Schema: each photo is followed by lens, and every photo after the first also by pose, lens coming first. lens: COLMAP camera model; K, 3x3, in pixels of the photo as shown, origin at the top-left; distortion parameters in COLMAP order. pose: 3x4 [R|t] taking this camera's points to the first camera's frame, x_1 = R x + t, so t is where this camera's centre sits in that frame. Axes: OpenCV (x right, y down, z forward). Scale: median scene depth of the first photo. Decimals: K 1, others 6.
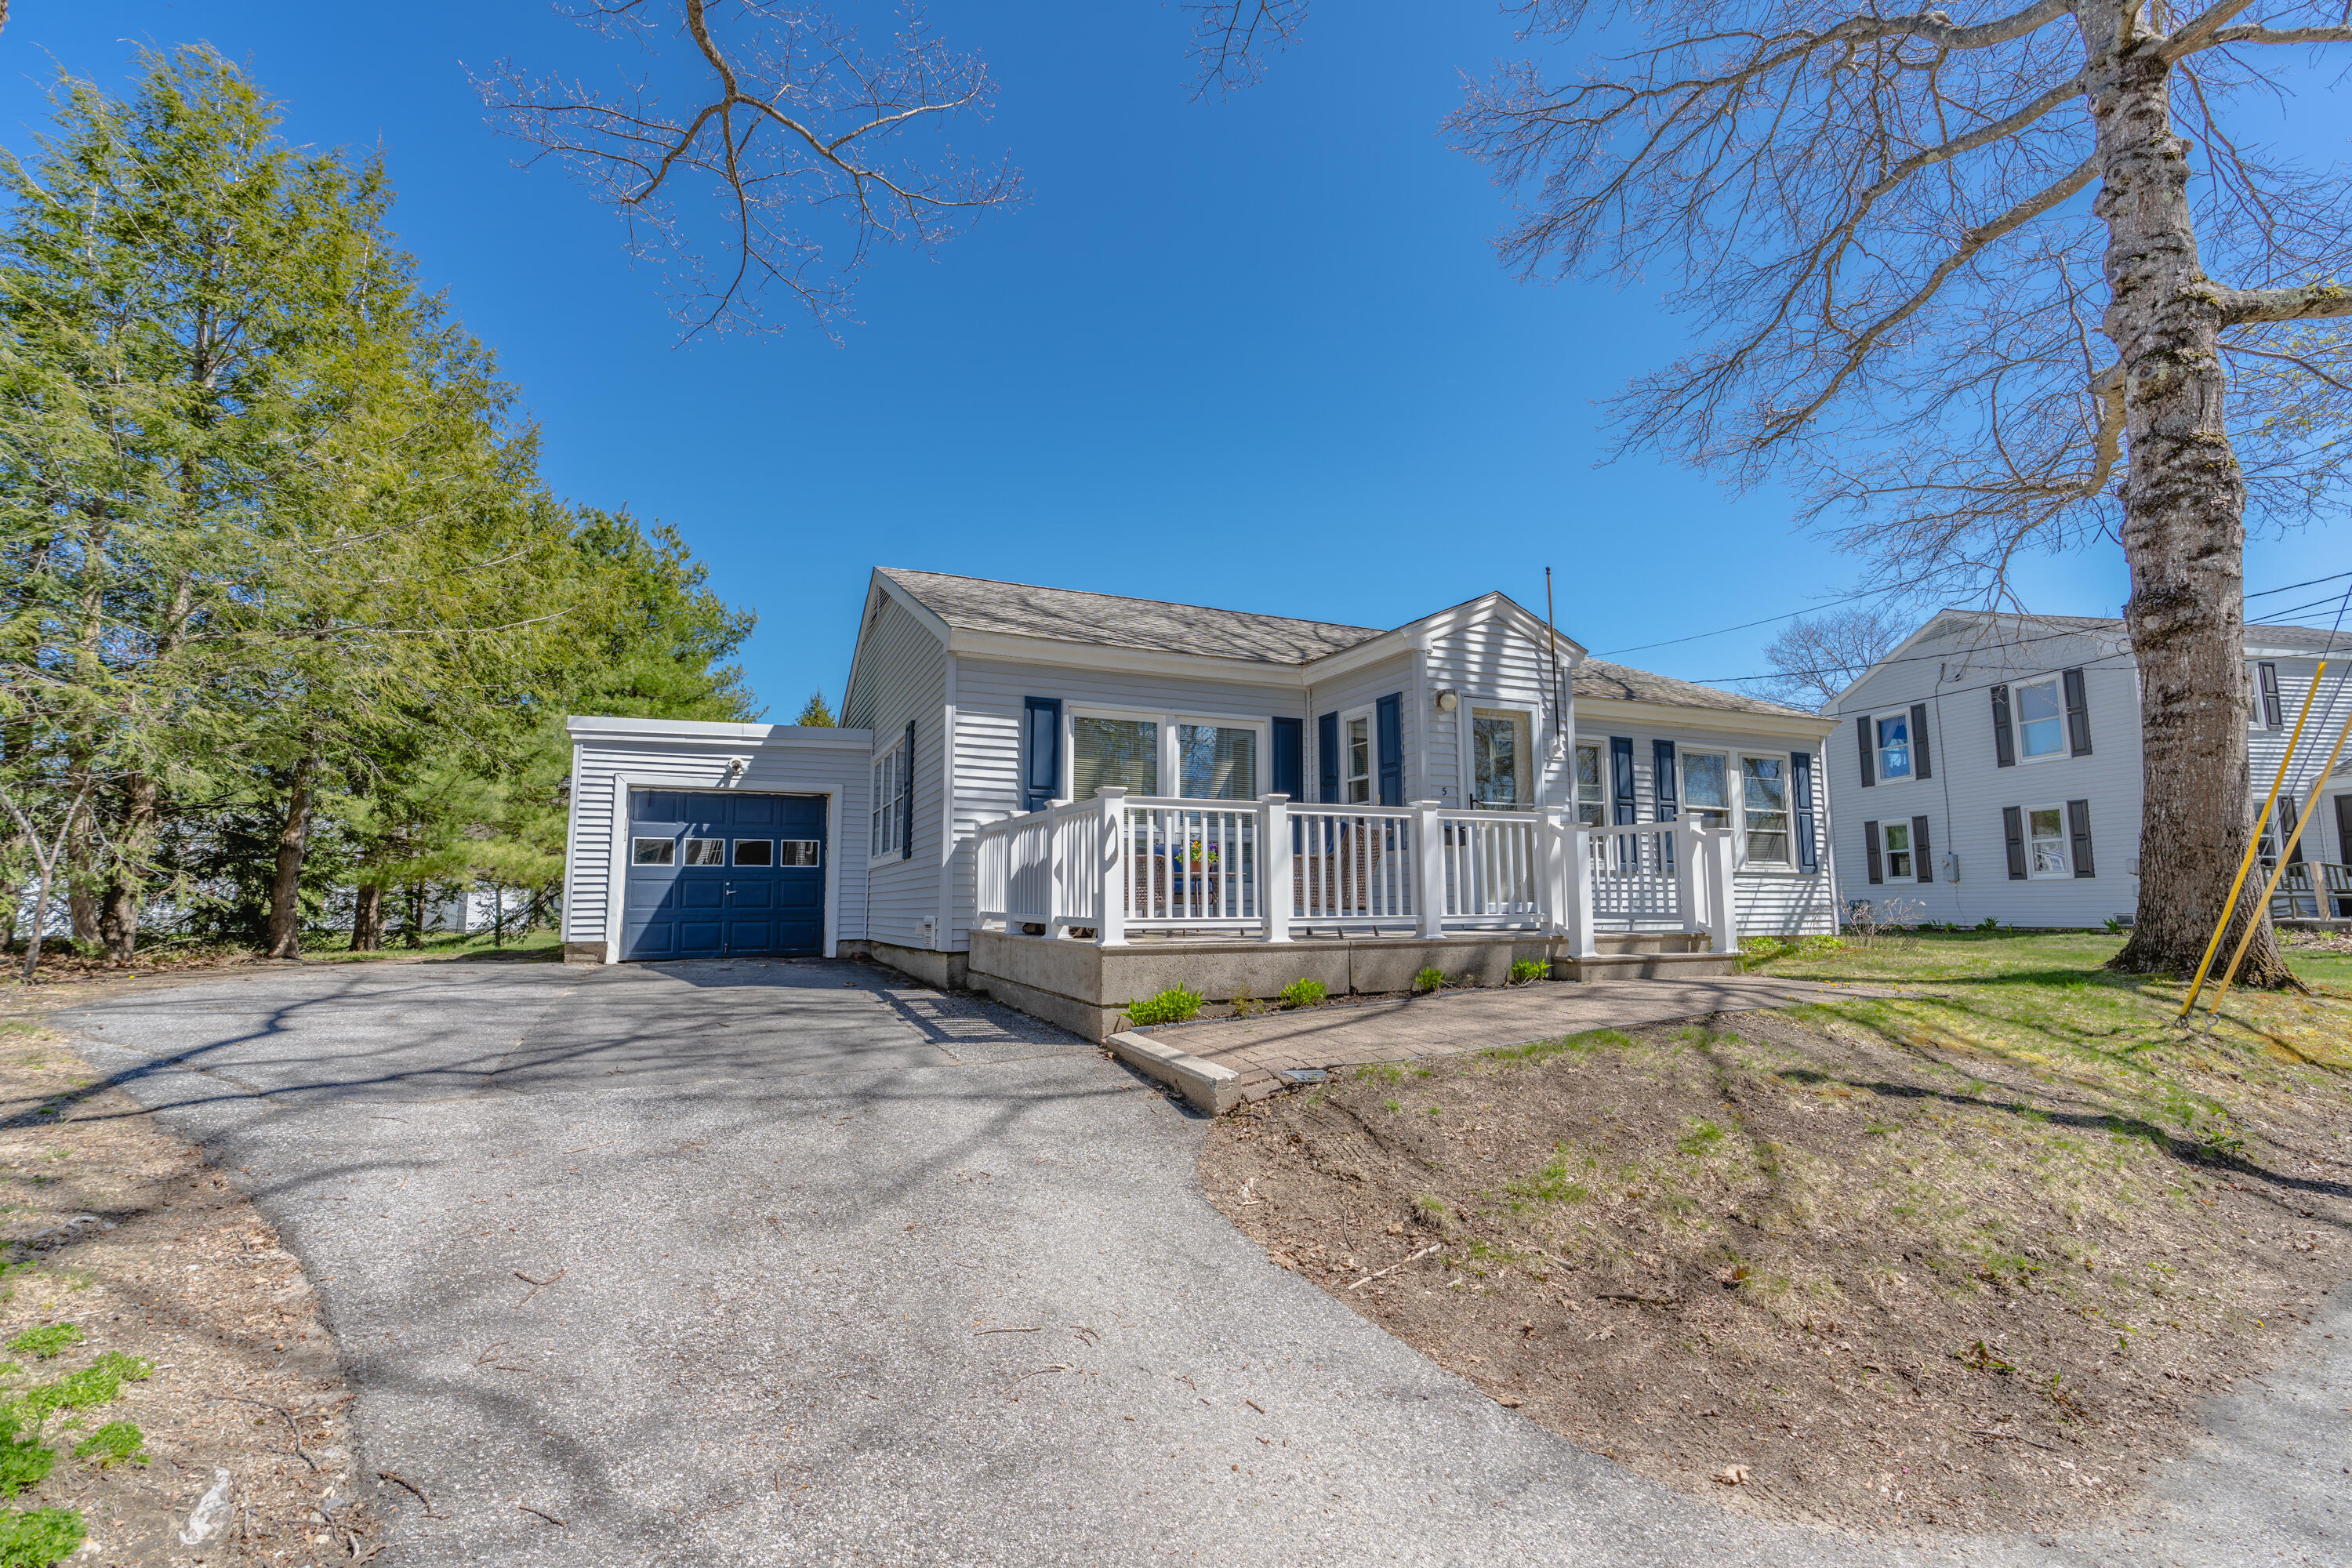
lens RADIAL K [[1048.0, 0, 1169.2], [0, 1048.0, 778.8], [0, 0, 1]] dist [-0.014858, 0.006316]
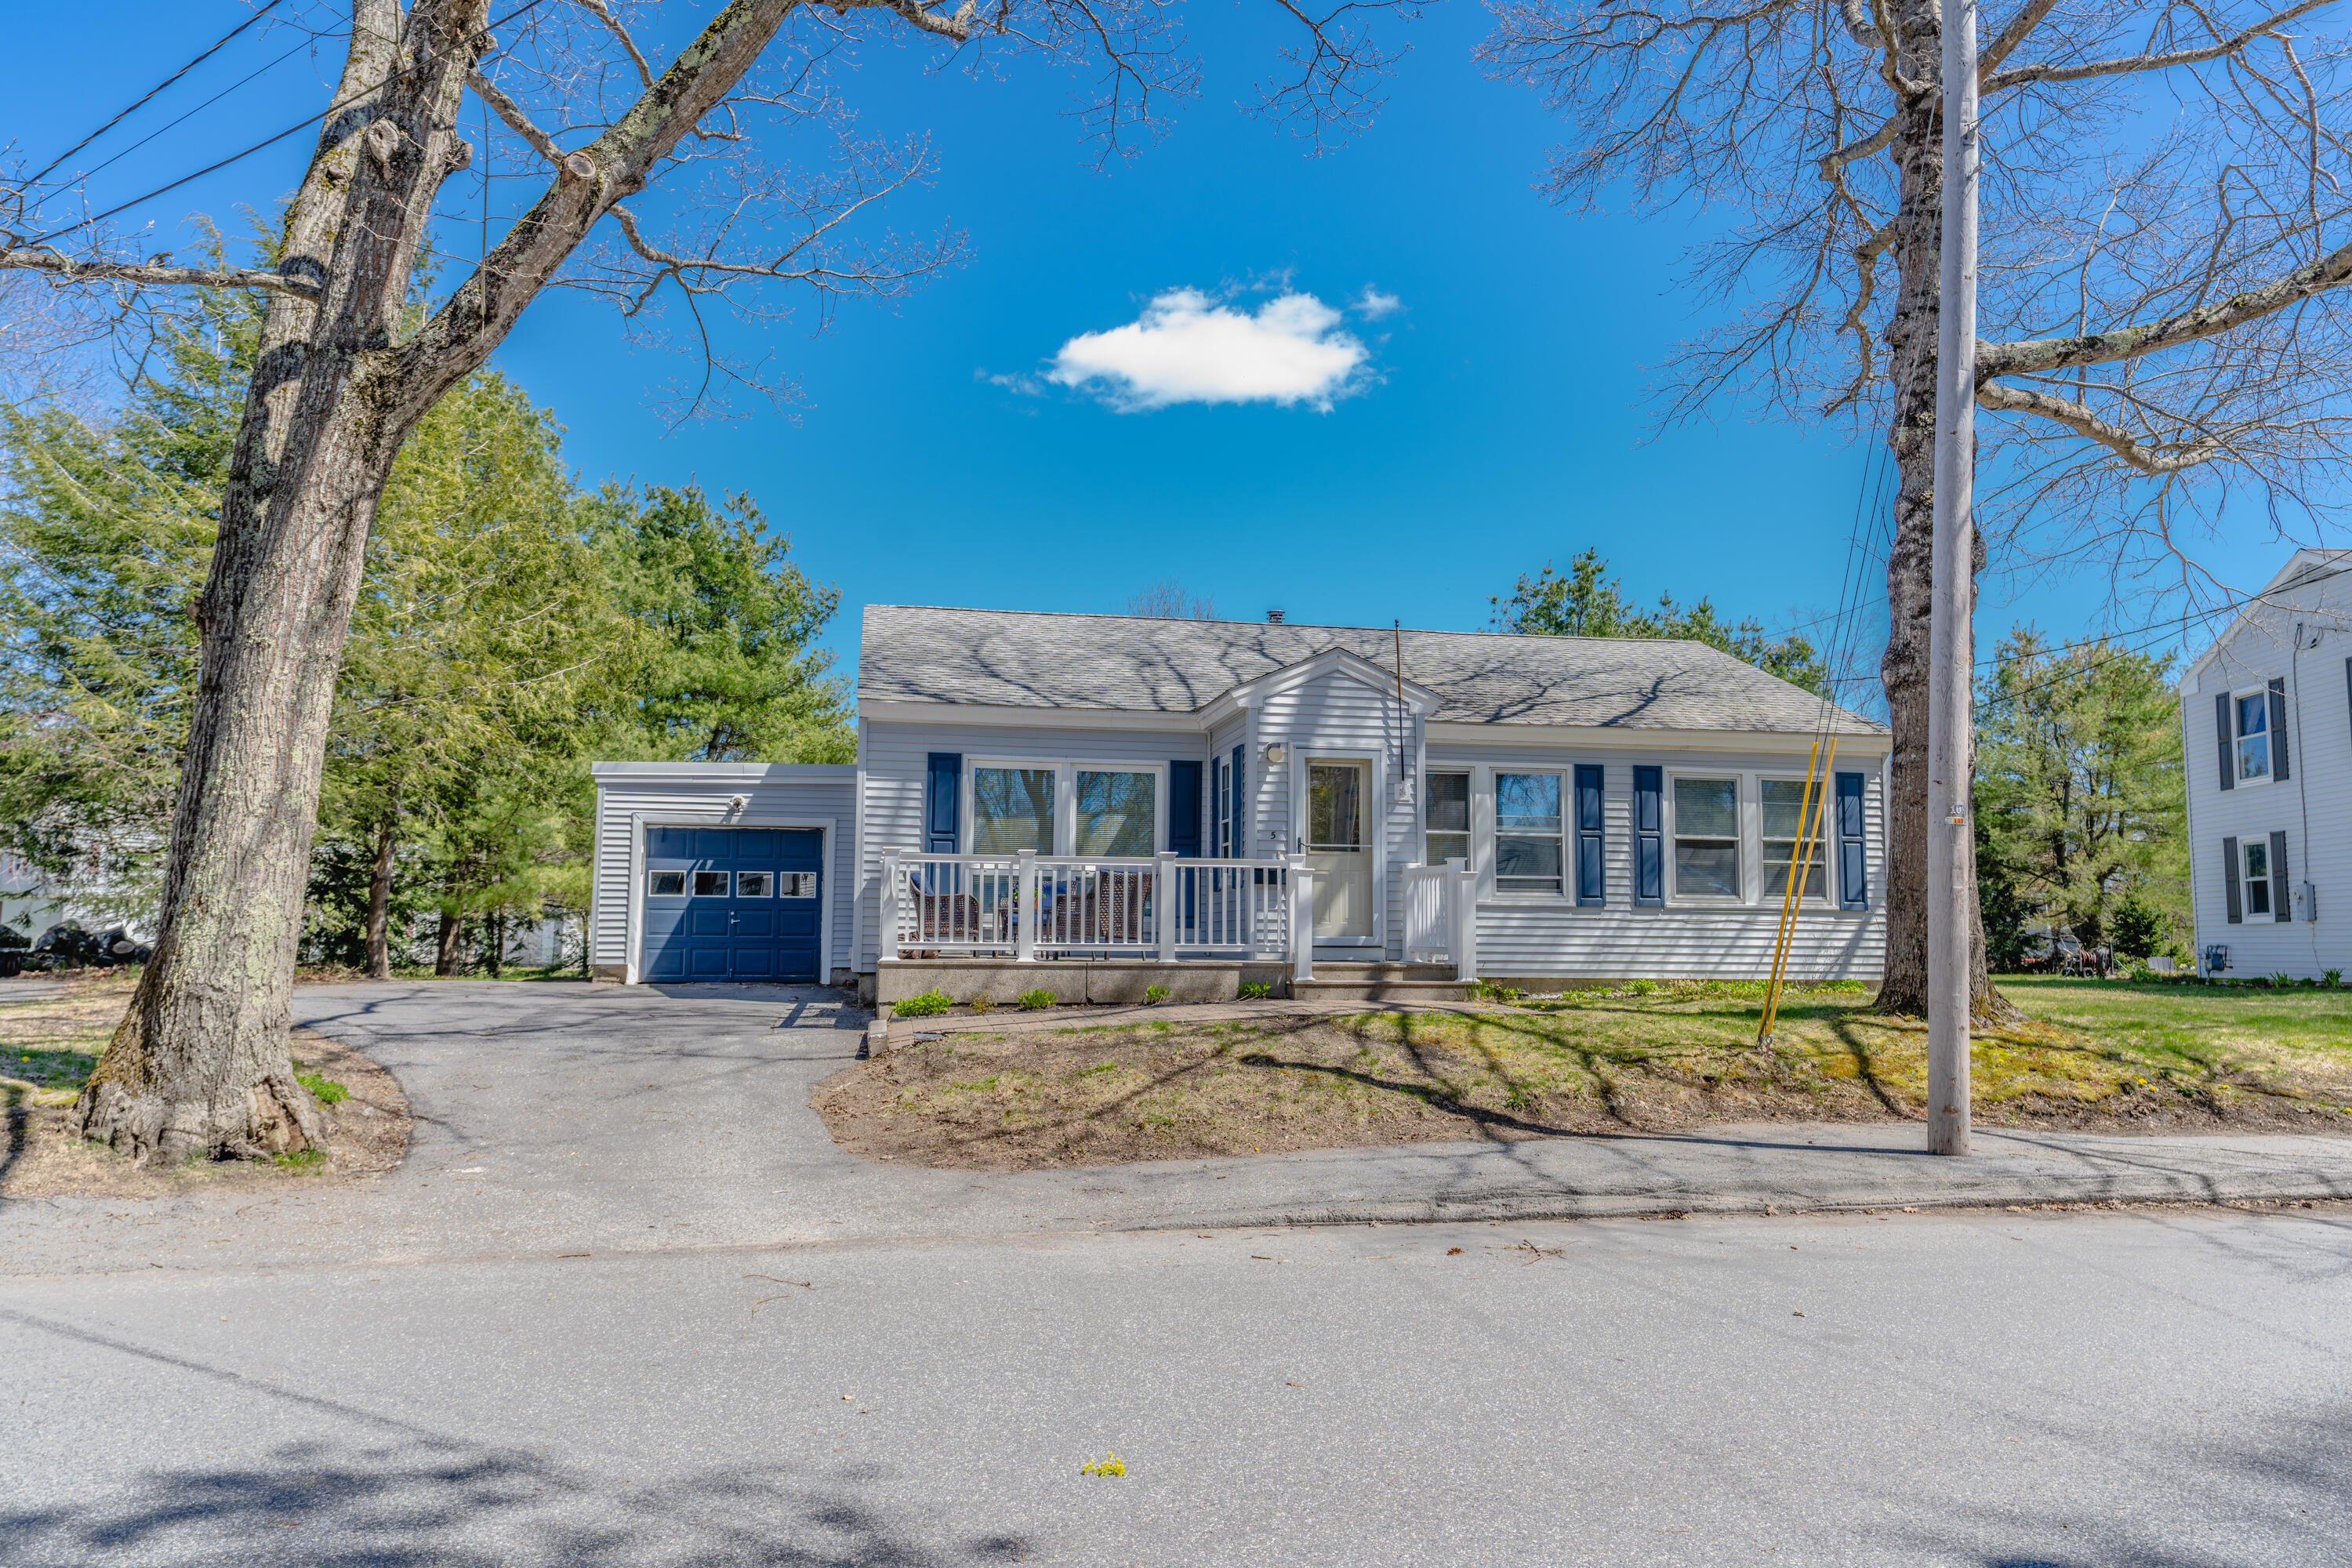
lens RADIAL K [[1588.7, 0, 1168.7], [0, 1588.7, 790.2], [0, 0, 1]] dist [-0.012963, 0.019718]
pose [[0.972054, -0.011237, -0.234487, 0.496199], [0.016580, 0.999646, 0.020824, -0.065271], [0.234170, -0.024129, 0.971896, -0.593741]]
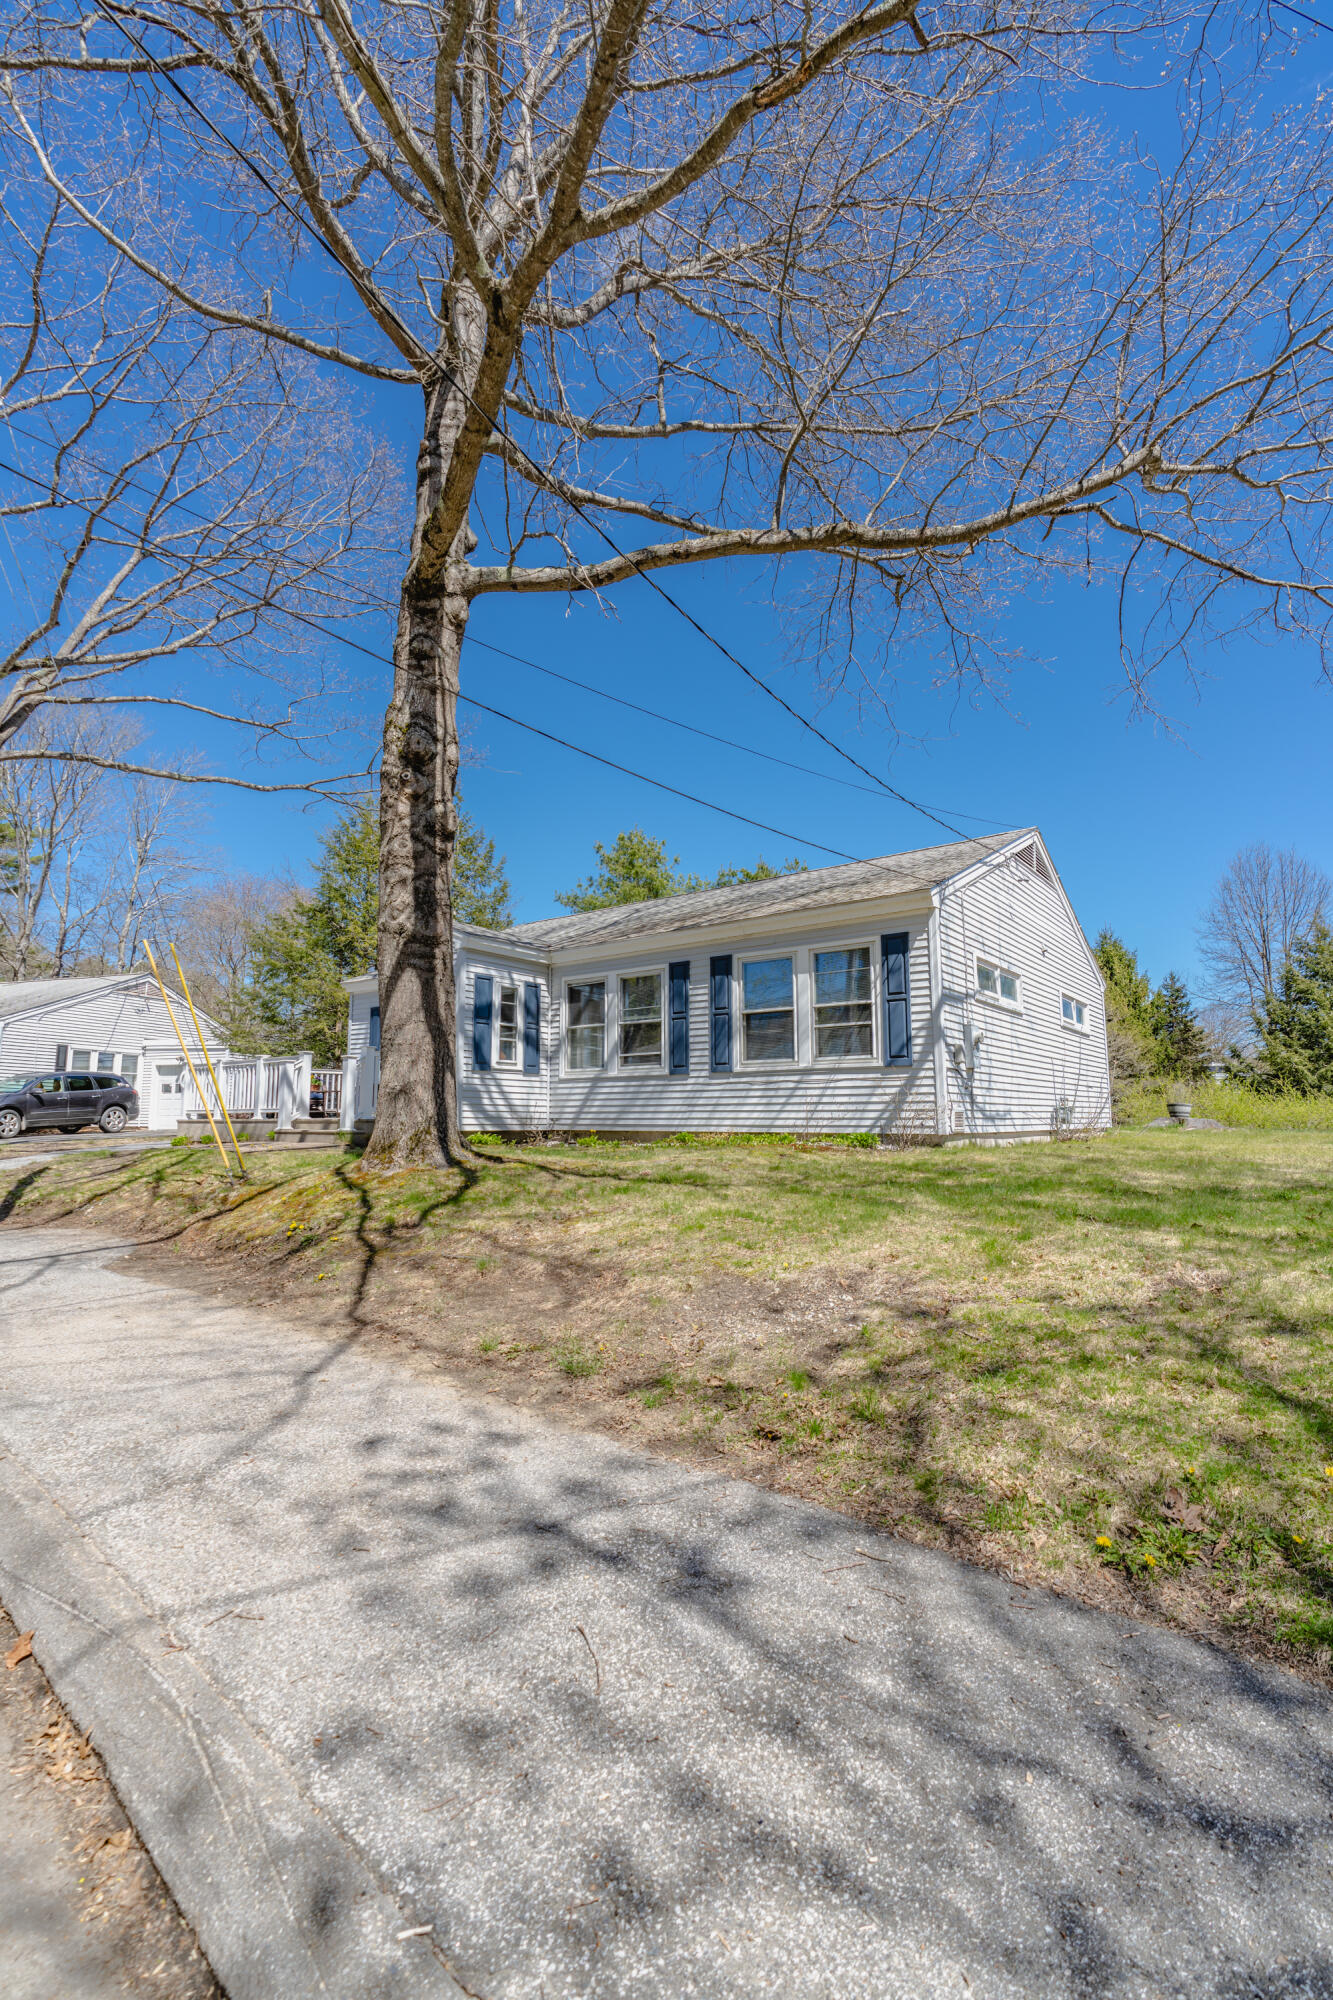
lens RADIAL K [[891.1, 0, 669.9], [0, 891.1, 1008.3], [0, 0, 1]] dist [-0.014858, 0.006316]
pose [[0.479904, -0.103486, -0.871196, 1.620302], [0.105762, 0.992601, -0.059647, 0.089388], [0.870923, -0.063515, 0.487298, 0.609219]]
